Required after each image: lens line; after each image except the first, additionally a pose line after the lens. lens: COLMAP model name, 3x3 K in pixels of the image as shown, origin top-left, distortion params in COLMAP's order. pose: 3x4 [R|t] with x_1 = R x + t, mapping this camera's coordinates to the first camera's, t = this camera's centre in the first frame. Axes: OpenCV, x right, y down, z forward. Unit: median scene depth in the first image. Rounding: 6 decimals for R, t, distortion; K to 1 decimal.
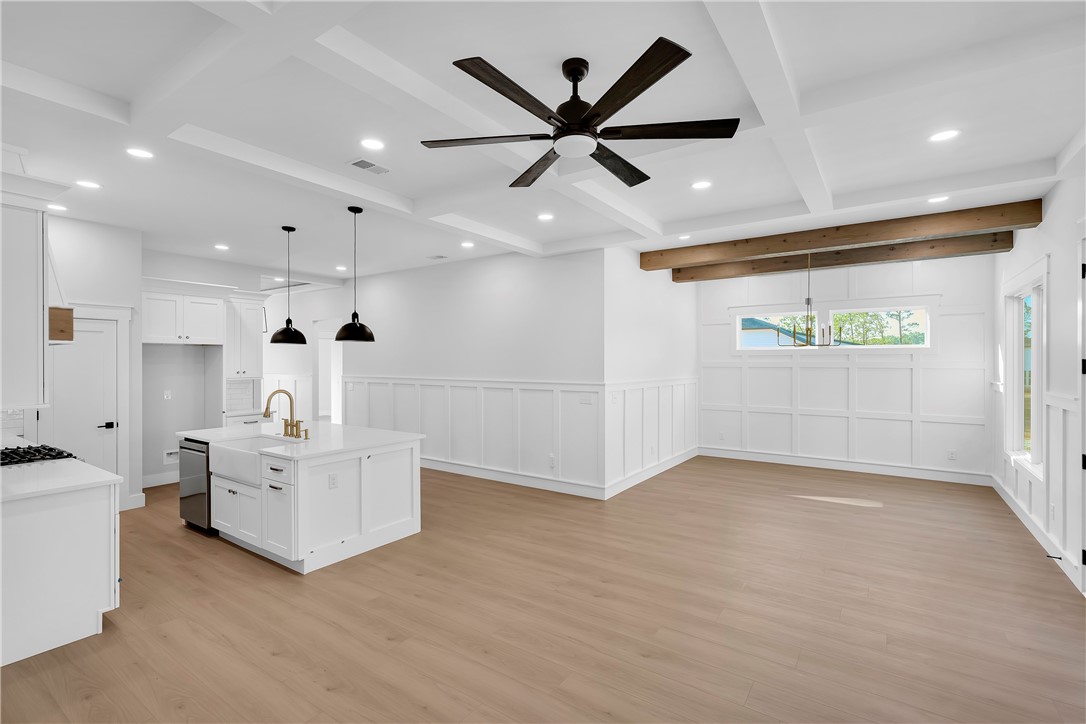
lens RADIAL K [[498.6, 0, 543.0], [0, 498.6, 362.0], [0, 0, 1]] dist [0.000835, 0.000779]
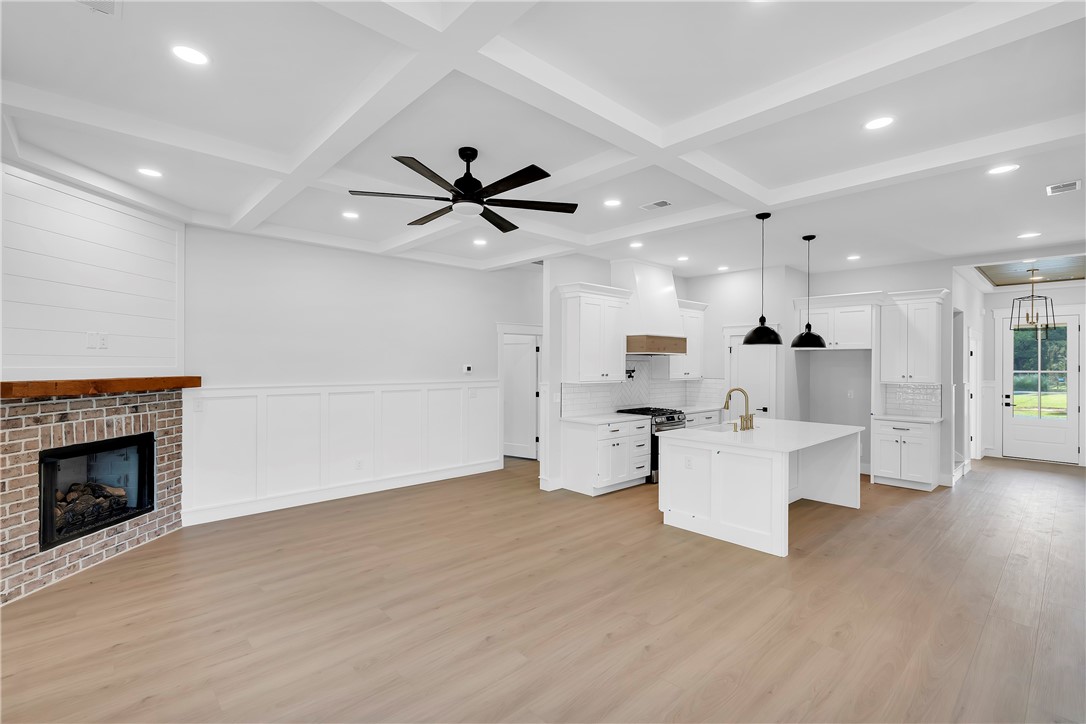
lens RADIAL K [[492.4, 0, 543.0], [0, 492.4, 362.0], [0, 0, 1]] dist [-0.001431, 0.000829]
pose [[-0.218029, -0.001957, -0.975940, 0.571994], [-0.008486, 0.999964, -0.000109, -0.001457], [0.975905, 0.008258, -0.218038, 0.632411]]
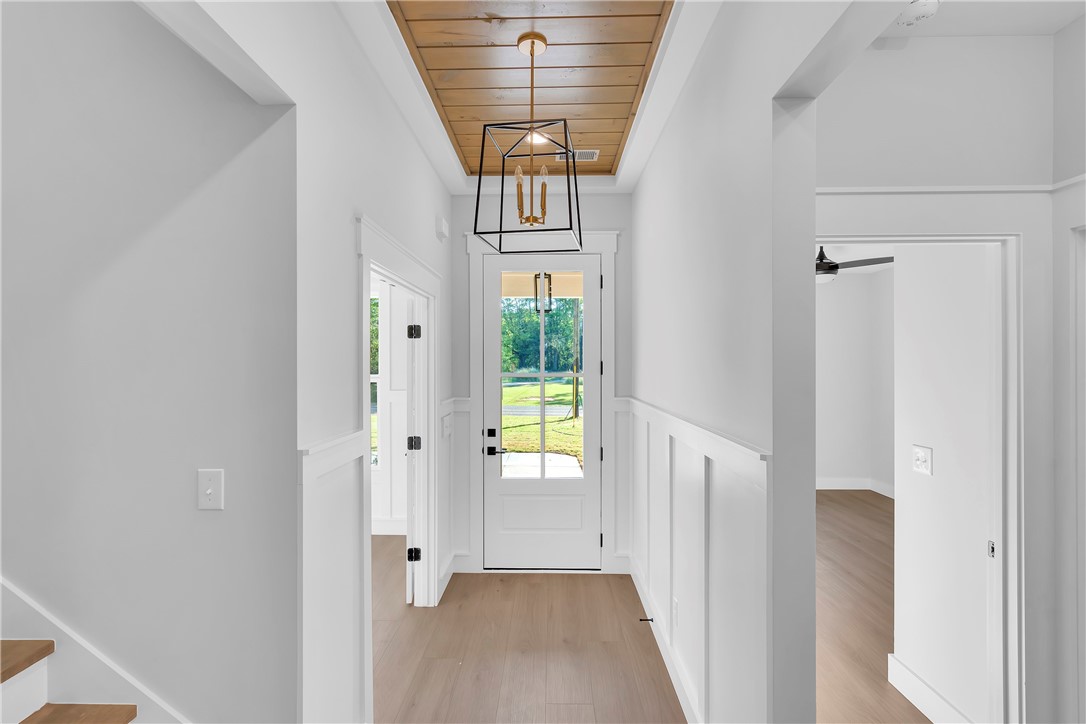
lens RADIAL K [[514.3, 0, 543.0], [0, 514.3, 362.0], [0, 0, 1]] dist [0.000021, 0.000385]
pose [[0.555939, 0.002394, -0.831220, -0.593561], [-0.003016, 0.999995, 0.000863, -0.004727], [0.831218, 0.002028, 0.555943, 1.364896]]
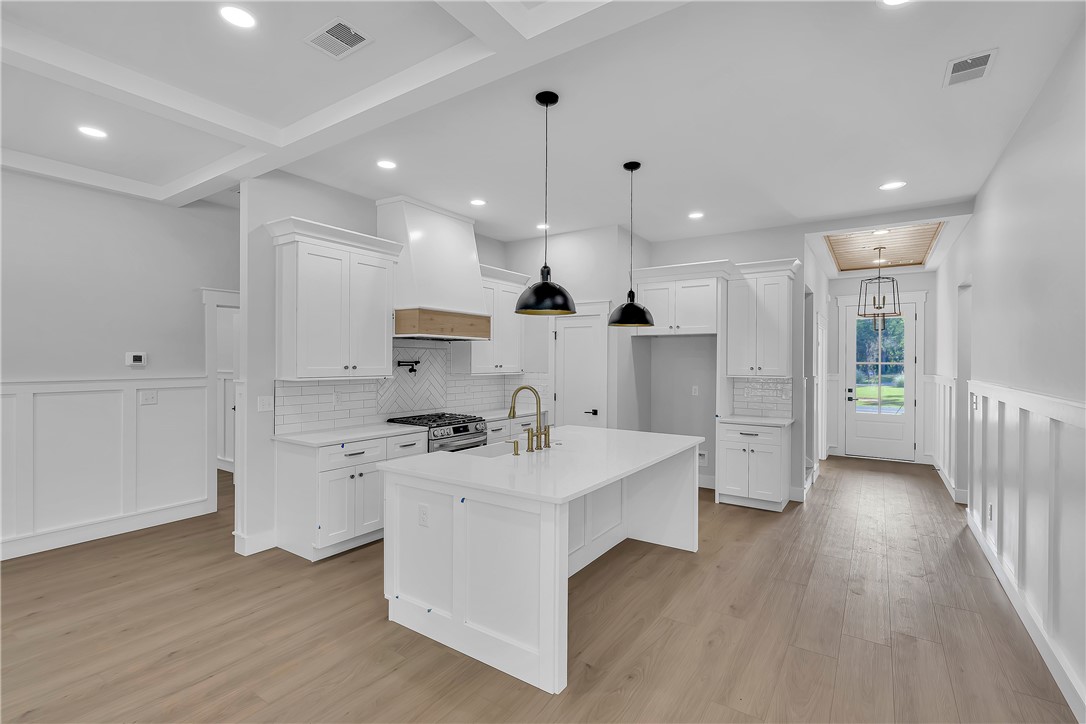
lens RADIAL K [[492.4, 0, 543.0], [0, 492.4, 362.0], [0, 0, 1]] dist [-0.001431, 0.000829]
pose [[0.009282, 0.003281, -0.999952, 0.186826], [-0.008582, 0.999958, 0.003201, 0.013781], [0.999920, 0.008552, 0.009310, 0.802892]]
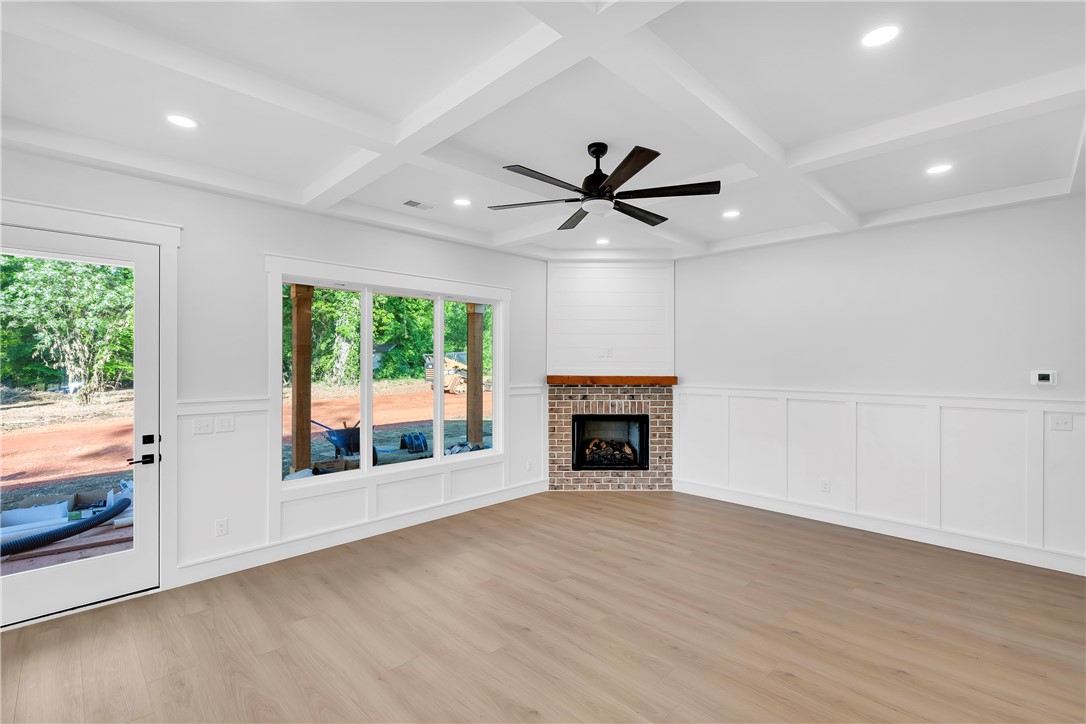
lens RADIAL K [[484.0, 0, 543.0], [0, 484.0, 362.0], [0, 0, 1]] dist [-0.002811, 0.000312]
pose [[-0.983385, -0.002203, 0.181517, -0.011711], [-0.002339, 0.999997, -0.000537, -0.003118], [-0.181516, -0.000952, -0.983388, 0.970450]]
